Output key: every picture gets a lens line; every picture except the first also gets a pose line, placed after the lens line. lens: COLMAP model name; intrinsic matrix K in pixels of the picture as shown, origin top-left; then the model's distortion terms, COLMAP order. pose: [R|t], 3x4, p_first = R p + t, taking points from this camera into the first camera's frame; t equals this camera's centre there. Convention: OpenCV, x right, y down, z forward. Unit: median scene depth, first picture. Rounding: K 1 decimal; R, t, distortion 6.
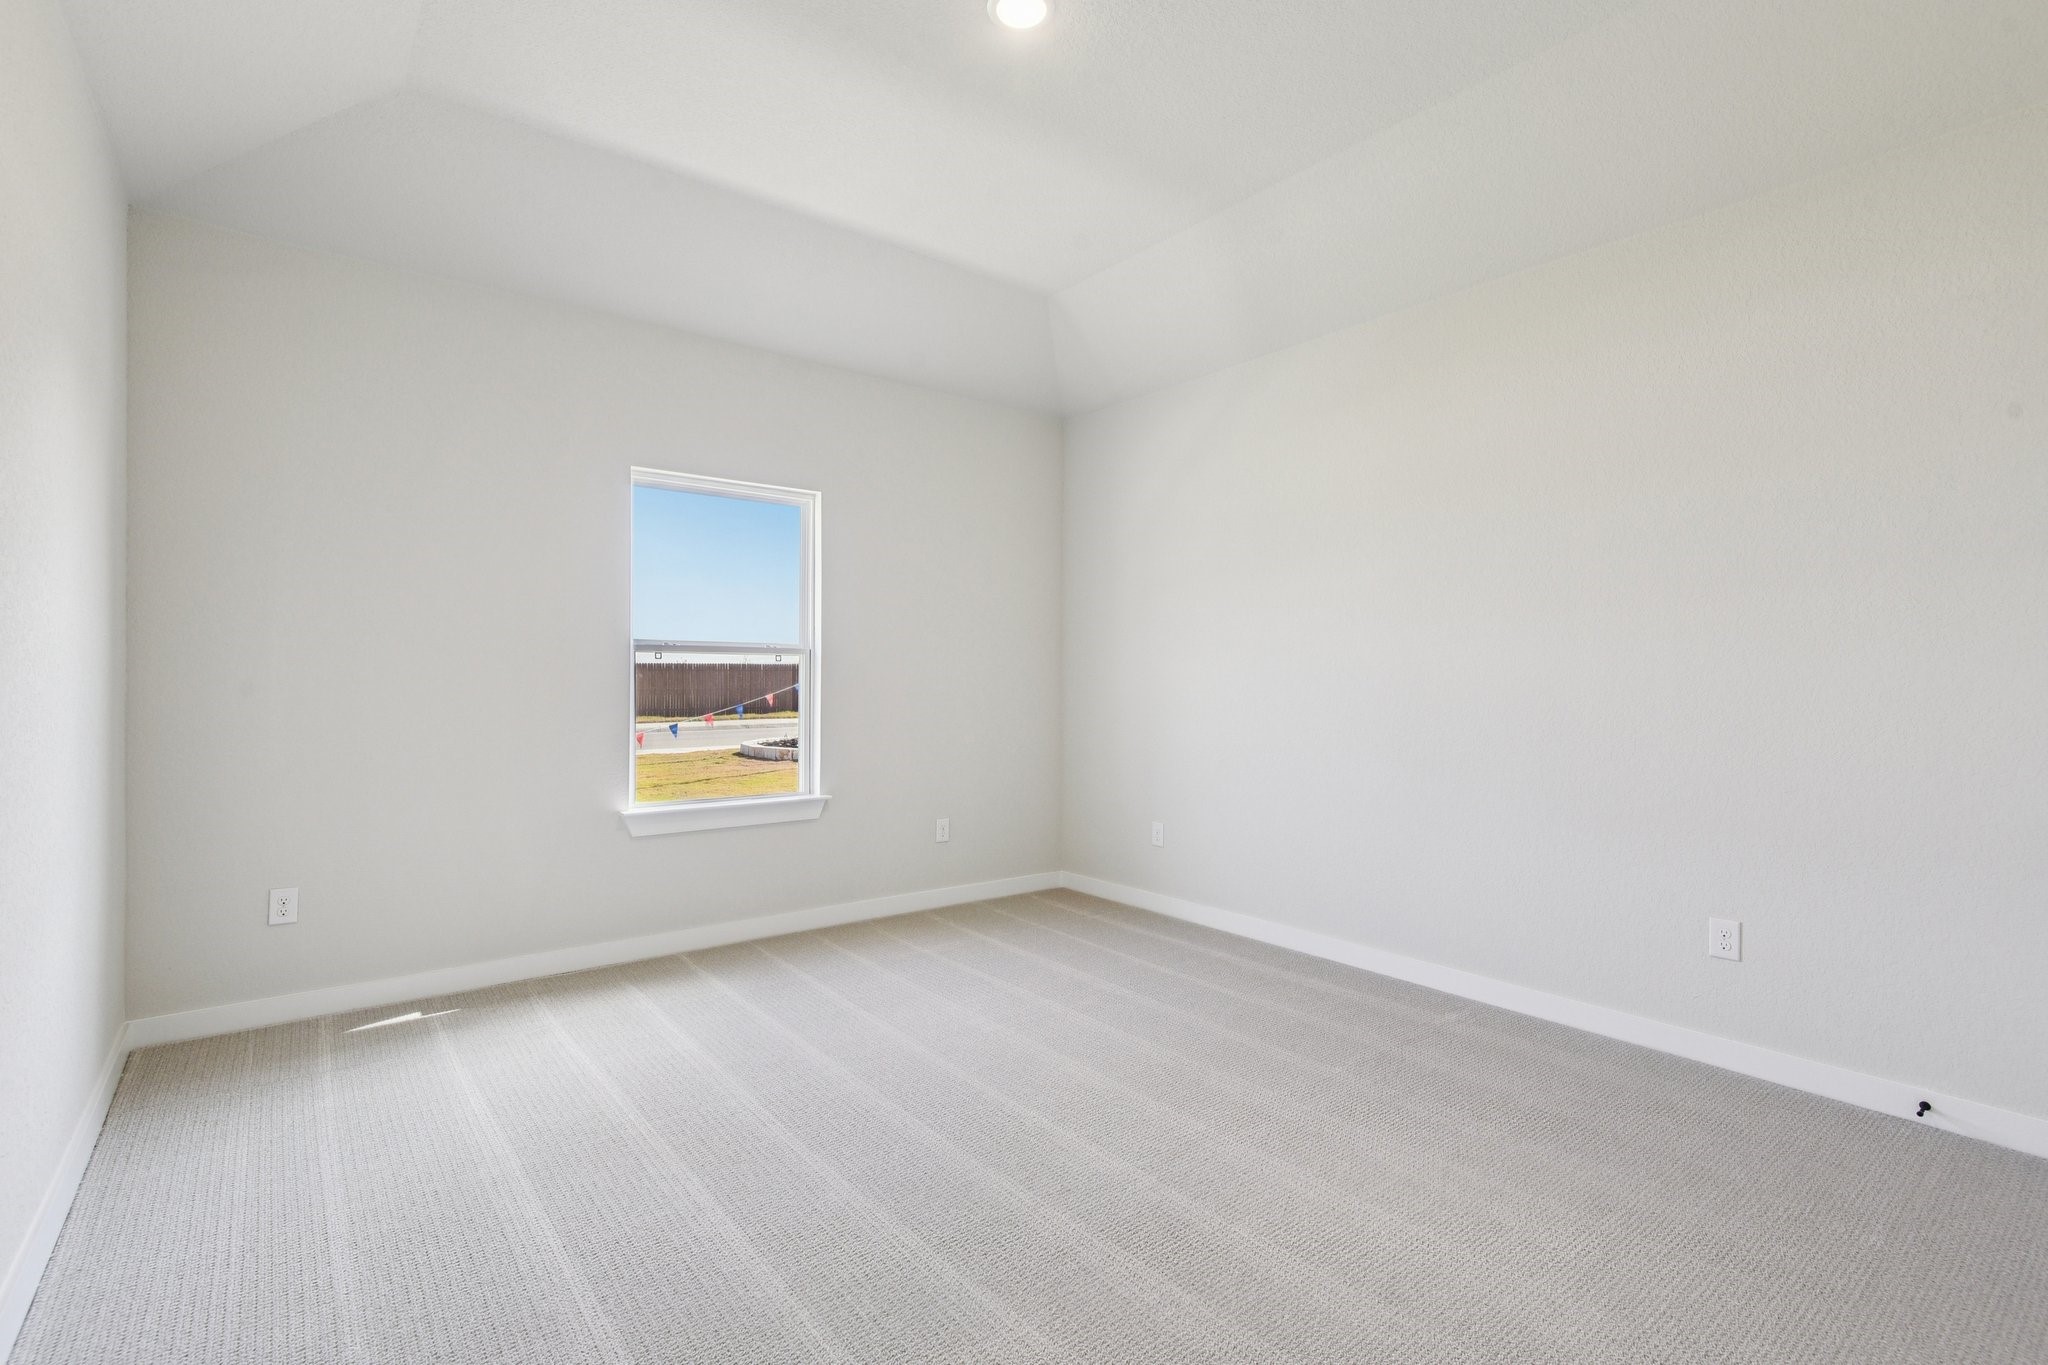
lens RADIAL K [[932.2, 0, 1024.2], [0, 932.2, 671.9], [0, 0, 1]] dist [0.008219, -0.001825]
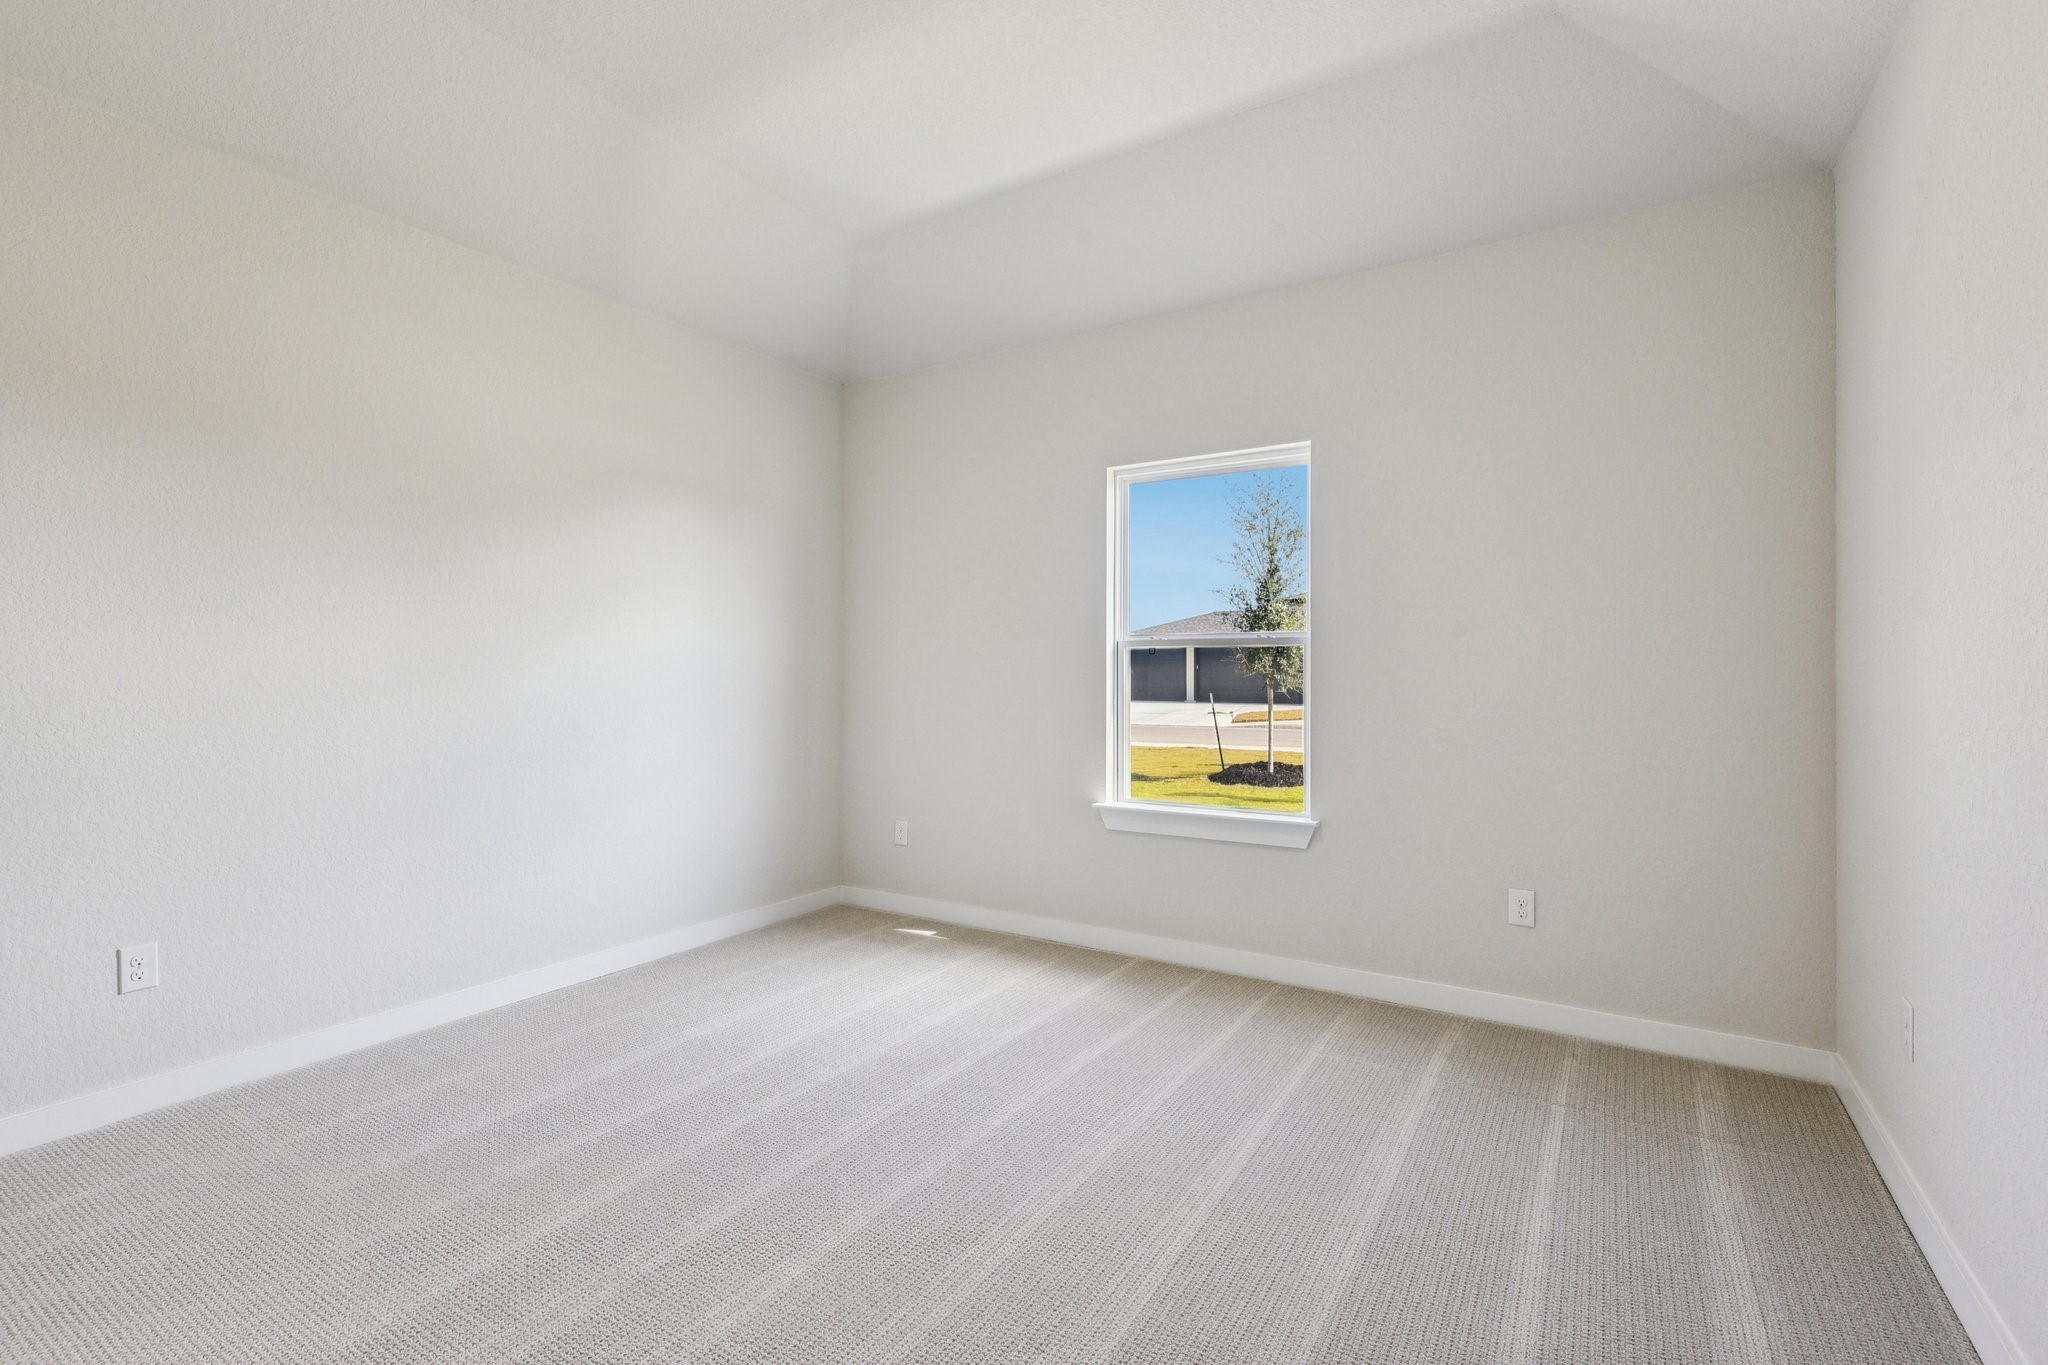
lens RADIAL K [[932.2, 0, 1024.2], [0, 932.2, 671.9], [0, 0, 1]] dist [0.008219, -0.001825]
pose [[0.350879, 0.002348, -0.936418, 0.511945], [0.007744, 0.999955, 0.005409, -0.002645], [0.936389, -0.009150, 0.350846, 0.559117]]
